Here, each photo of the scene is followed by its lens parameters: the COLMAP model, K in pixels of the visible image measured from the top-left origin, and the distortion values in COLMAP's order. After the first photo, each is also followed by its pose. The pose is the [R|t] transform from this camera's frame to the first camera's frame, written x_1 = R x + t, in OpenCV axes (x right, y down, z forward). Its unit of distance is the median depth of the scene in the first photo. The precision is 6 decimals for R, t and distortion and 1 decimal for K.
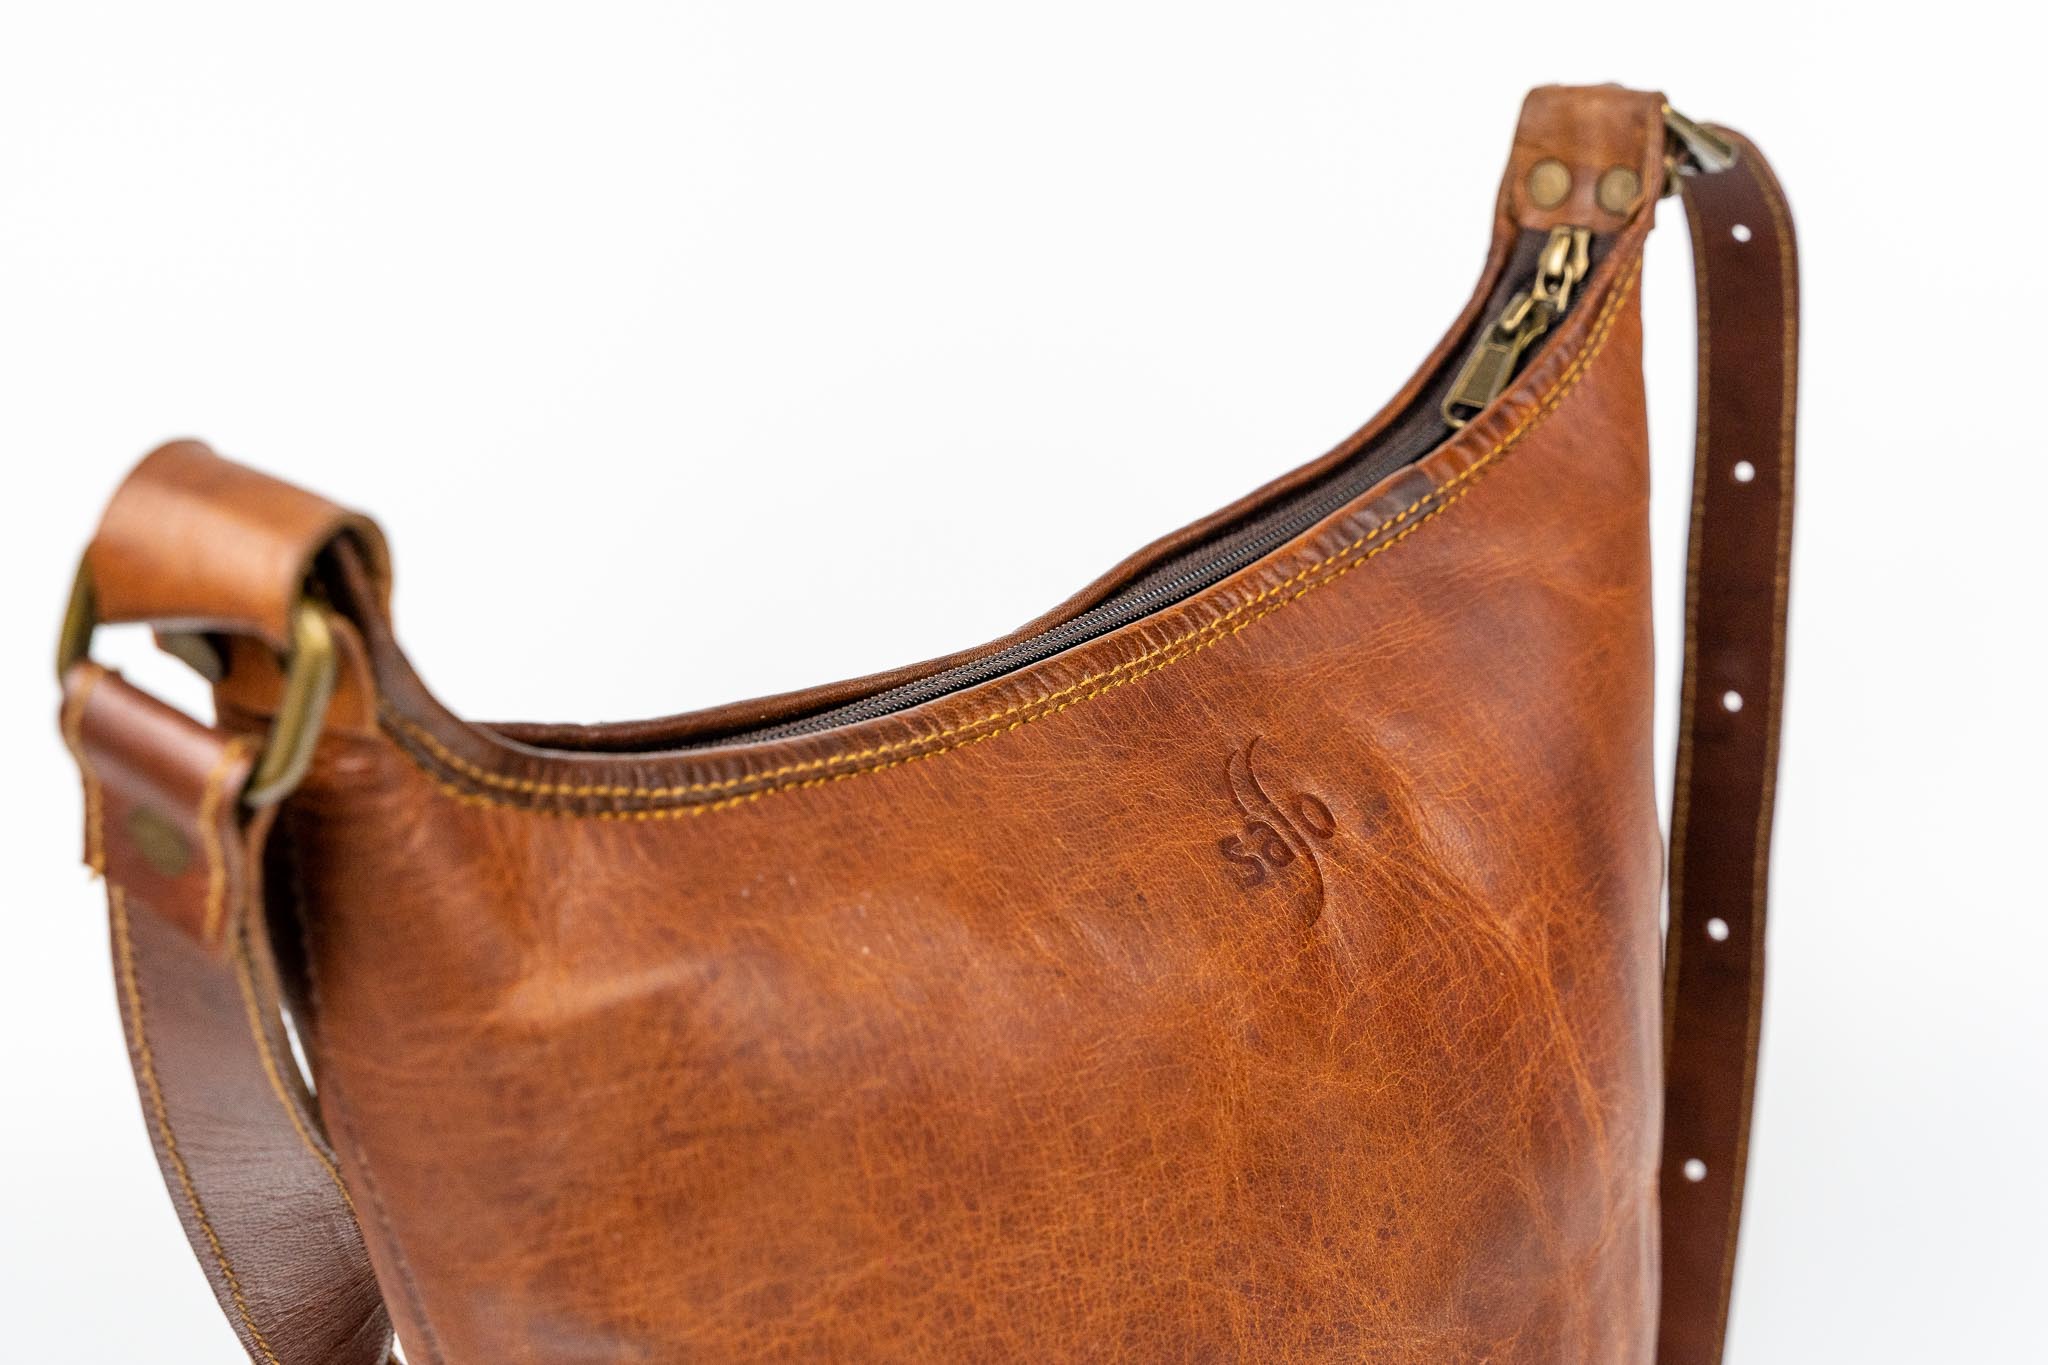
lens RADIAL K [[2704.1, 0, 1024.0], [0, 2704.1, 682.5], [0, 0, 1]] dist [0.000416, -0.018713]
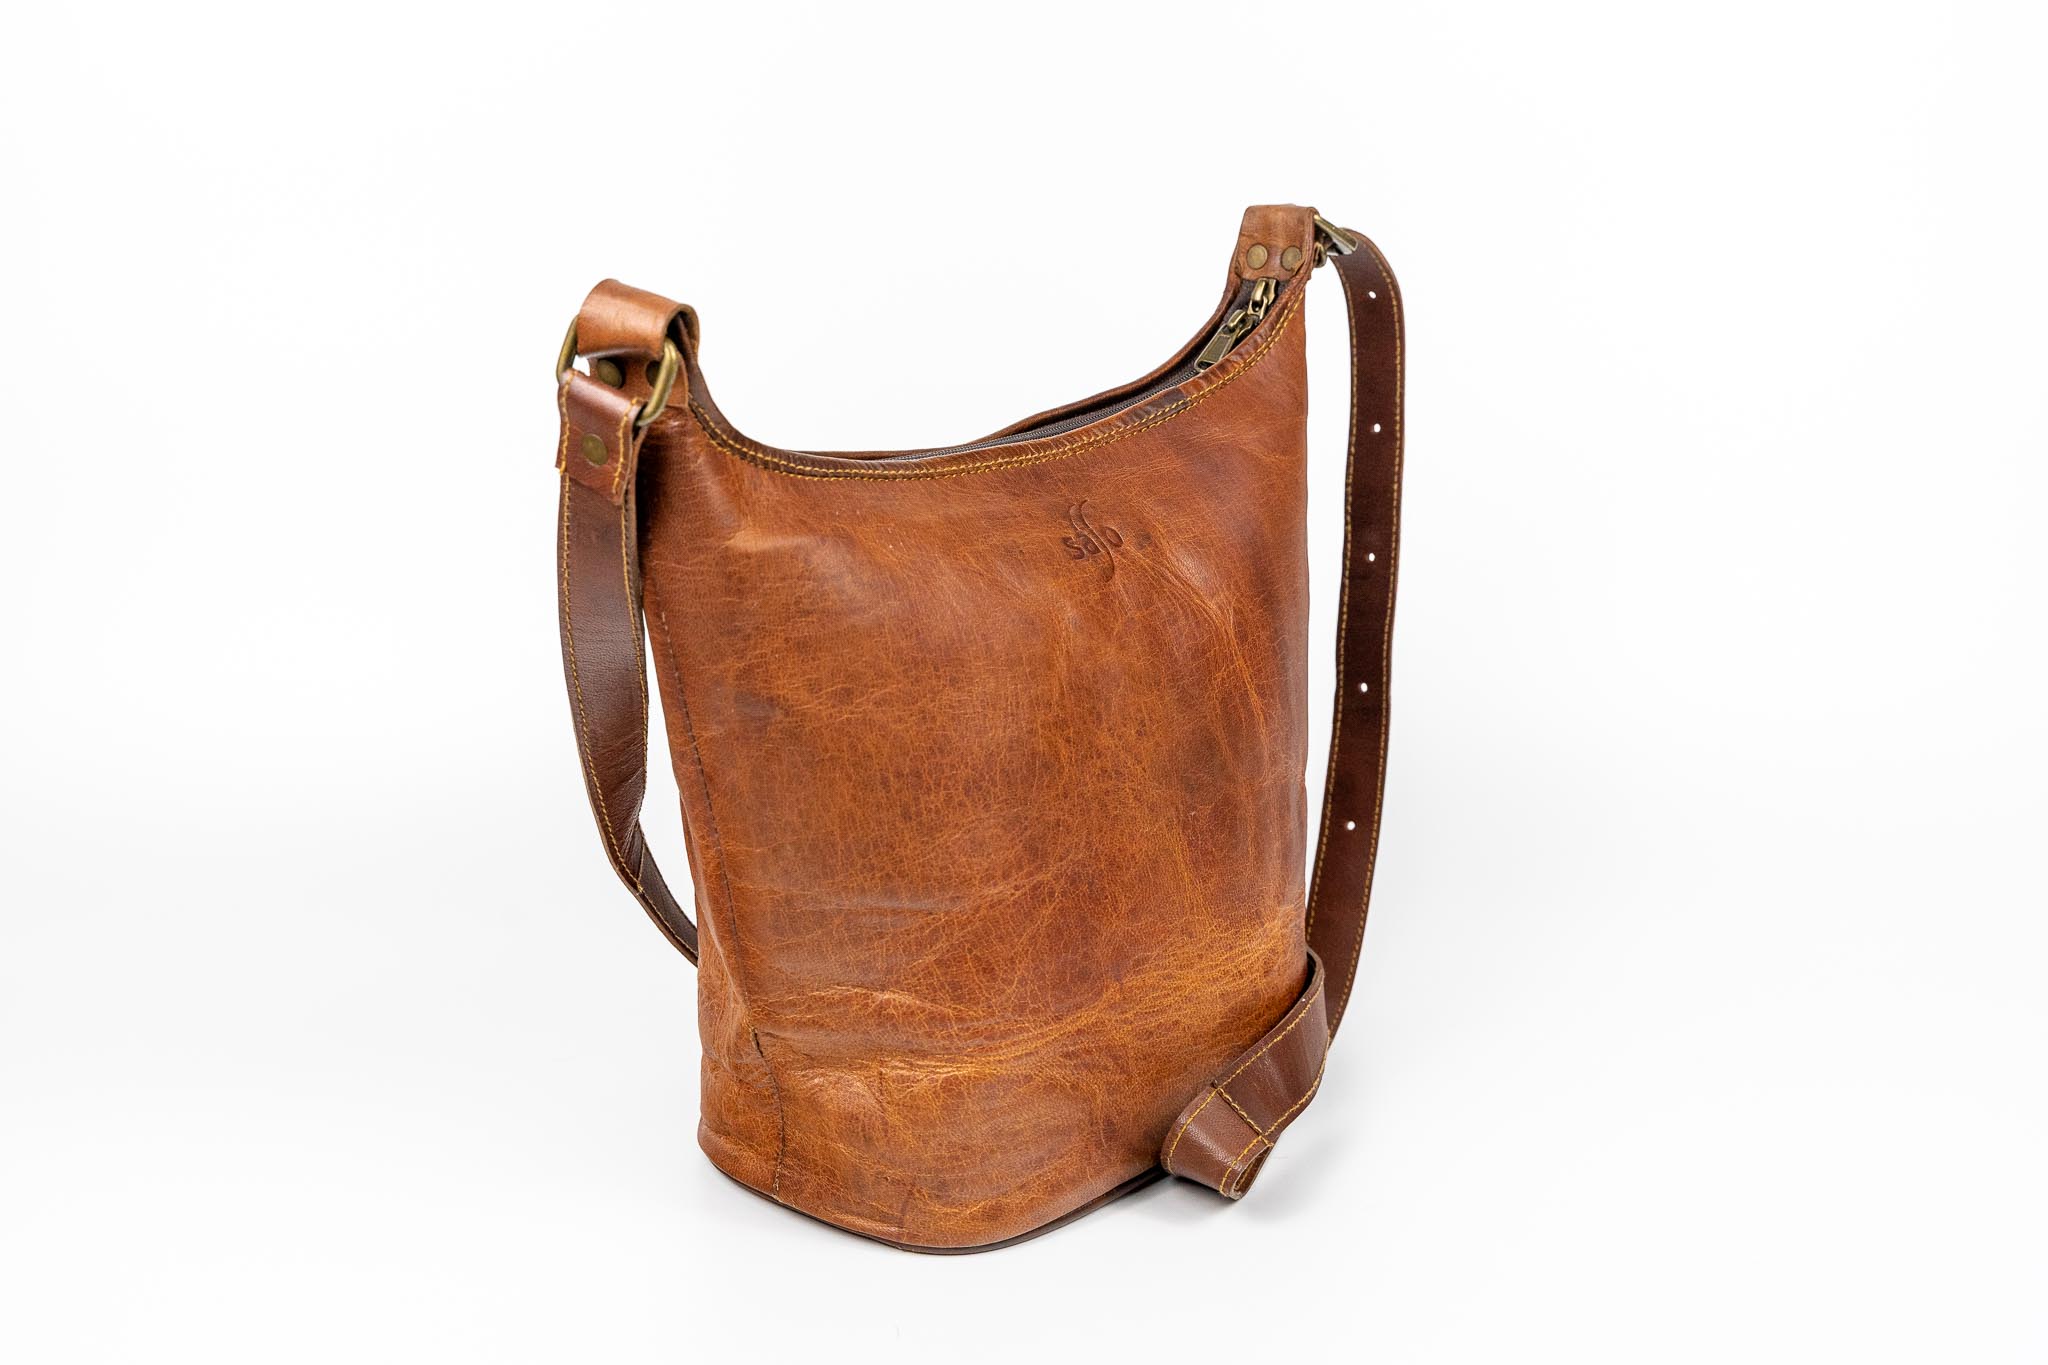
lens RADIAL K [[2379.4, 0, 1024.0], [0, 2379.4, 682.5], [0, 0, 1]] dist [0.004399, -0.003364]
pose [[0.999722, 0.023304, 0.003515, 0.037372], [-0.022914, 0.996018, -0.086160, 0.309285], [-0.005509, 0.086055, 0.996275, -0.754735]]
